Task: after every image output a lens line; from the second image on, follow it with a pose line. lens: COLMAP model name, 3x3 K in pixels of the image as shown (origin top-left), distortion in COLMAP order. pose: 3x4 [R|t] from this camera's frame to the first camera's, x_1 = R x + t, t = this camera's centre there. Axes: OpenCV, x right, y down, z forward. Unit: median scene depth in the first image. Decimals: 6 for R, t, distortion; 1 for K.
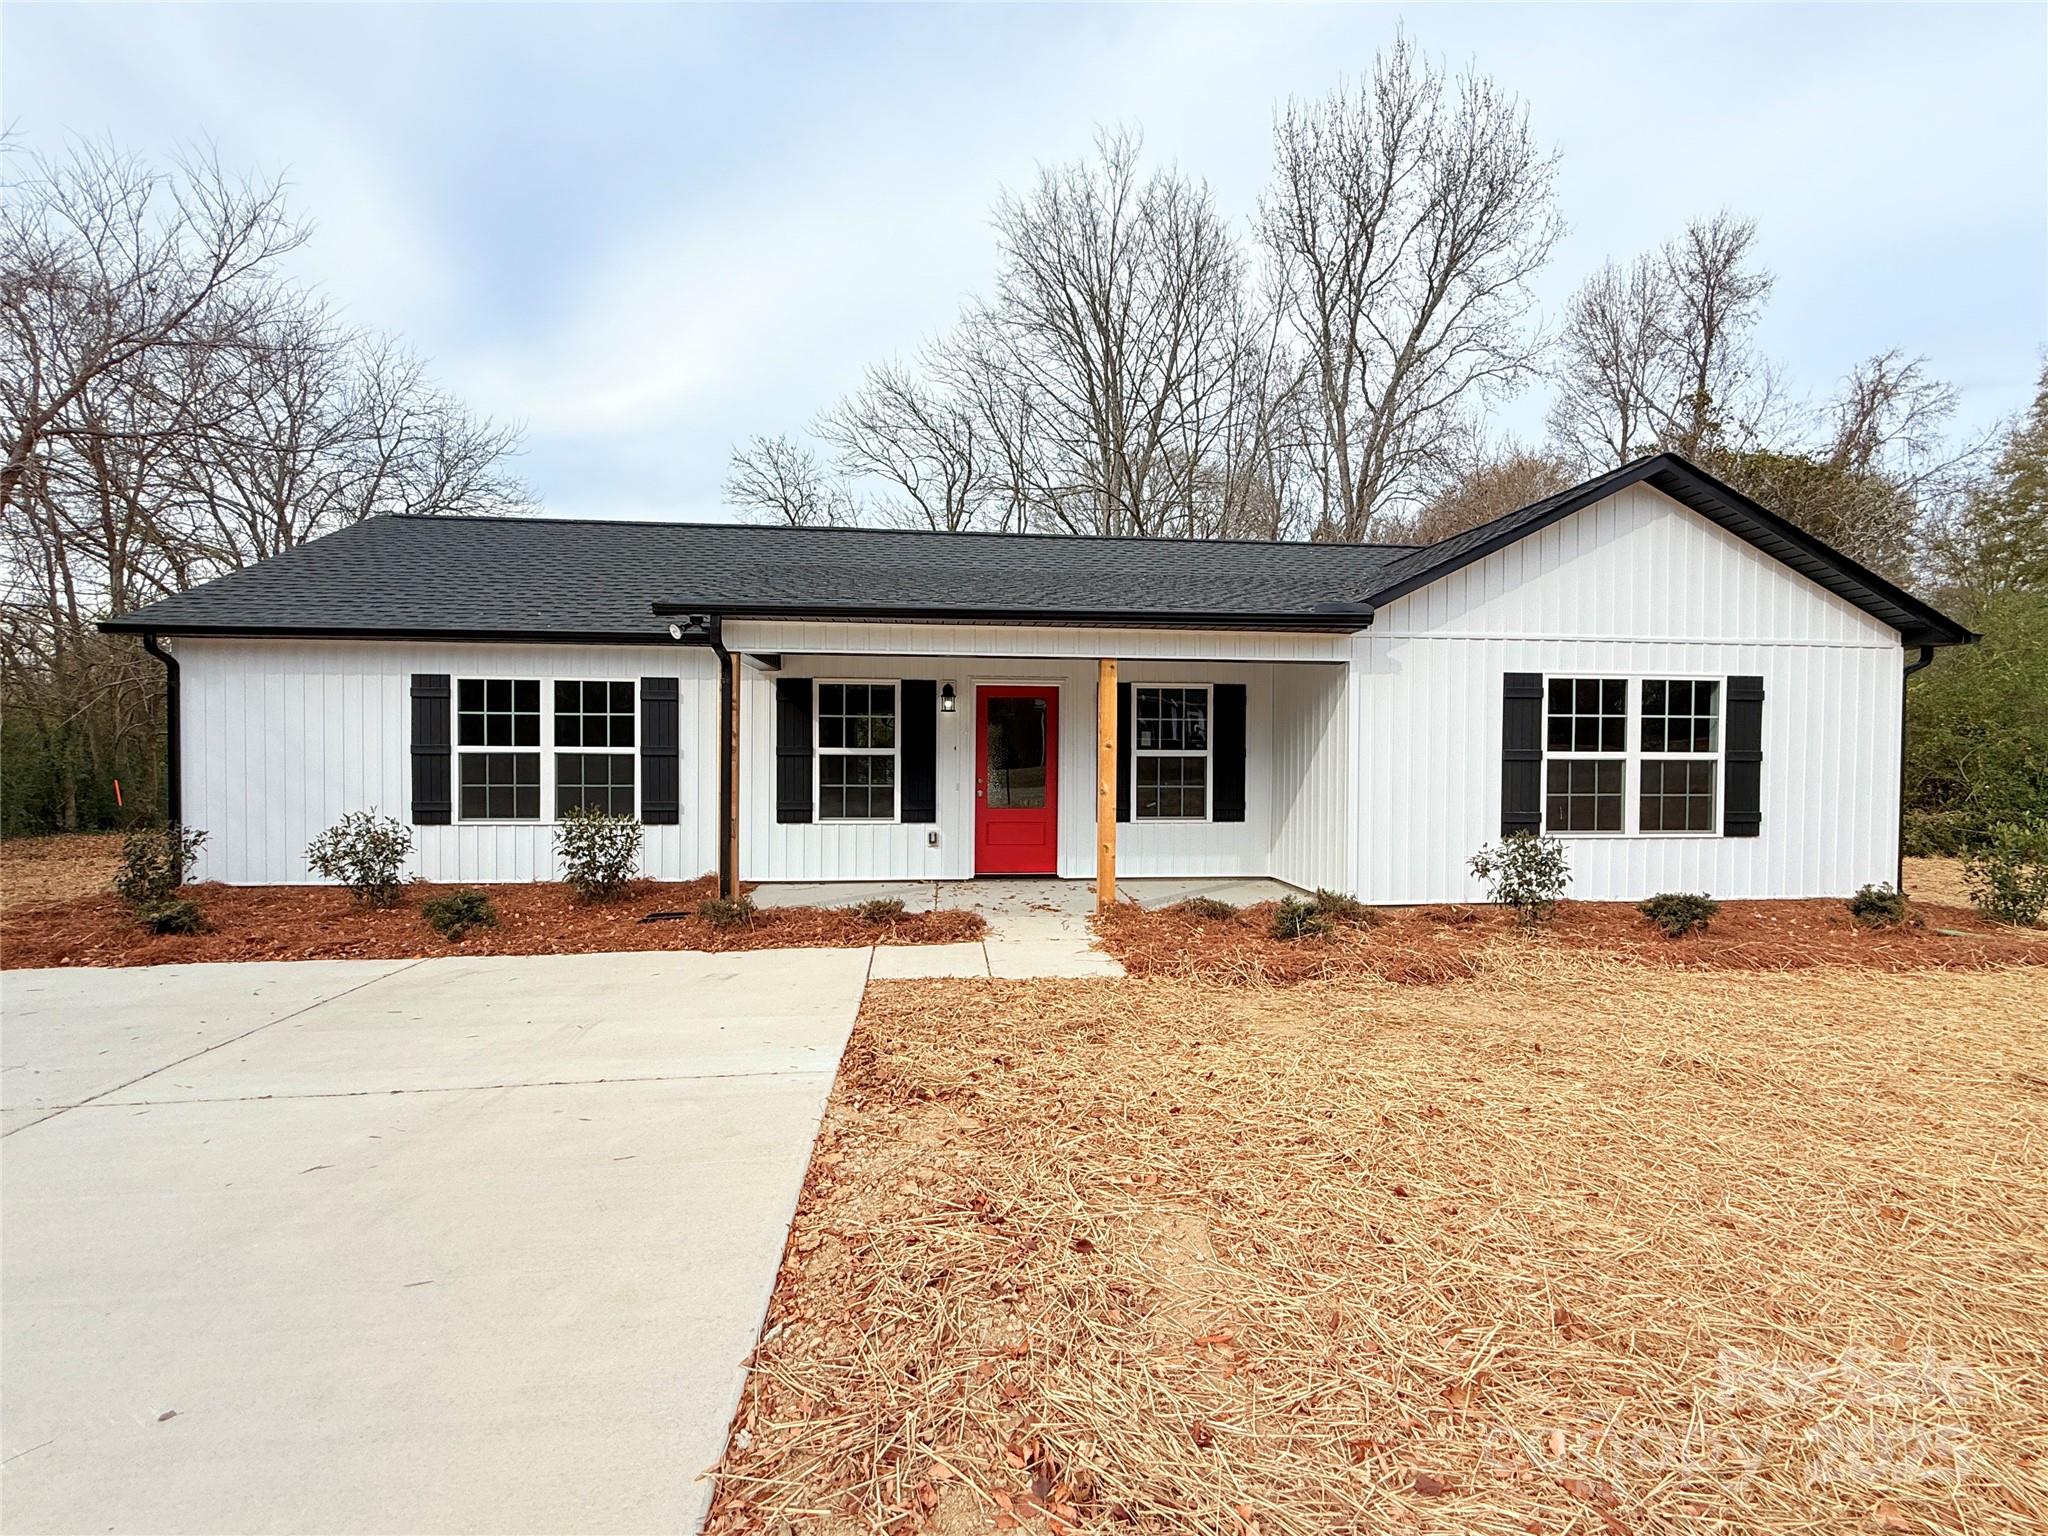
lens RADIAL K [[879.2, 0, 1019.7], [0, 879.2, 764.7], [0, 0, 1]] dist [0.001913, -0.000864]
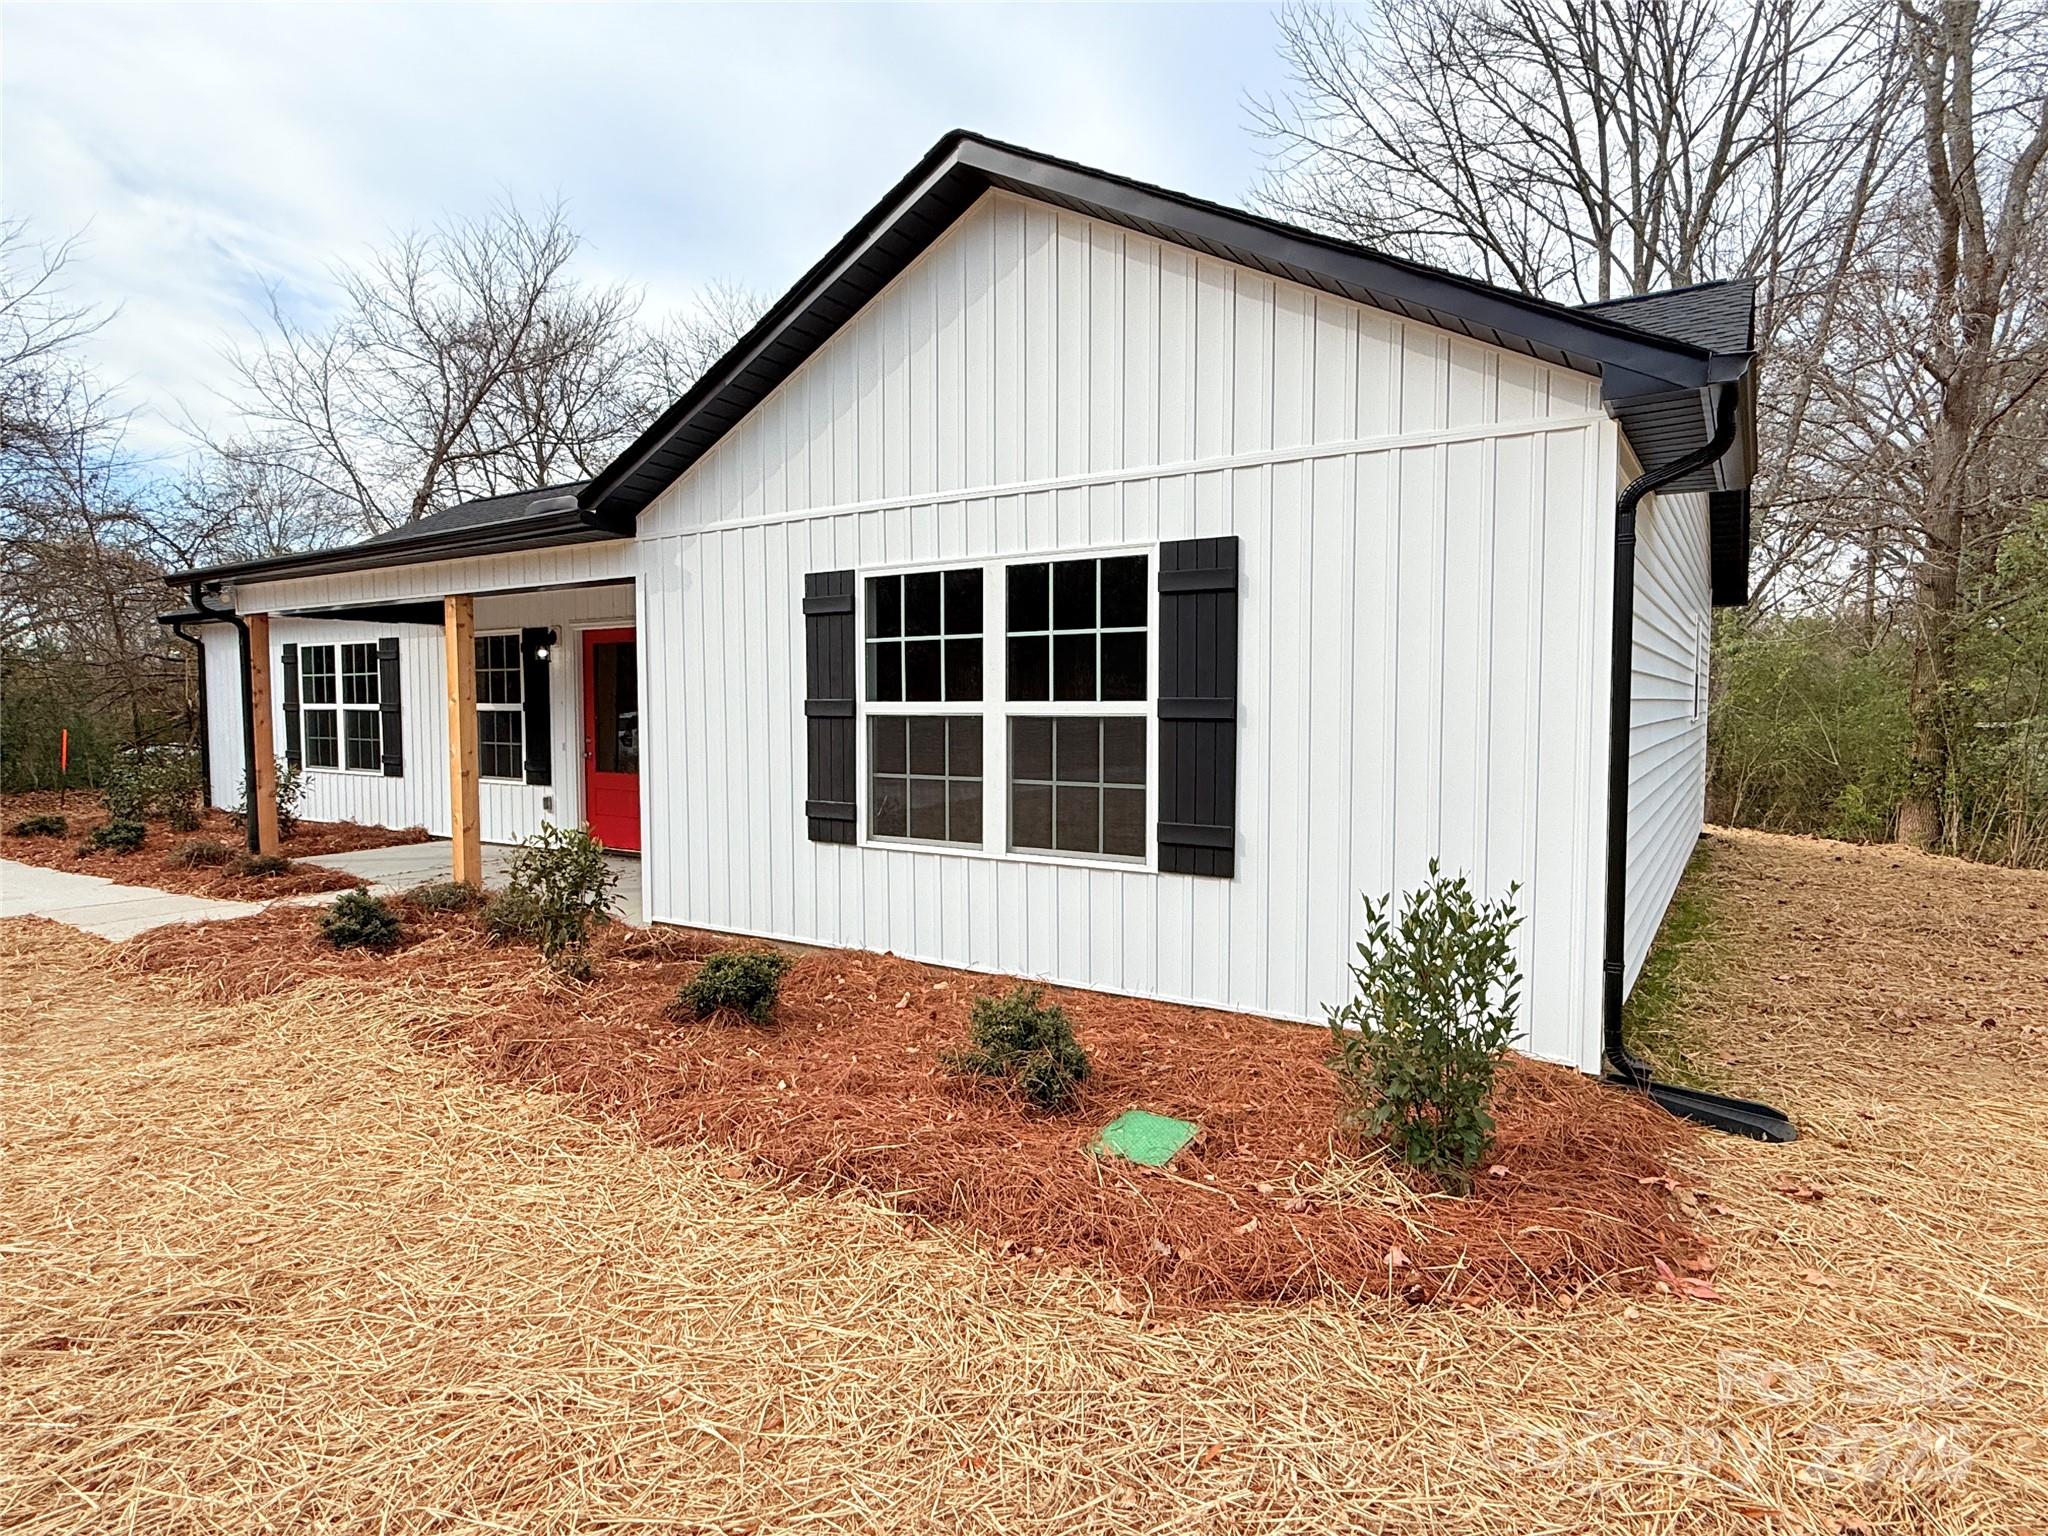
lens RADIAL K [[1146.4, 0, 1025.3], [0, 1146.4, 764.7], [0, 0, 1]] dist [-0.006346, 0.007062]
pose [[0.765700, 0.027063, -0.642629, 1.148837], [-0.002503, 0.999232, 0.039098, -0.003176], [0.643193, -0.028329, 0.765180, 0.462674]]
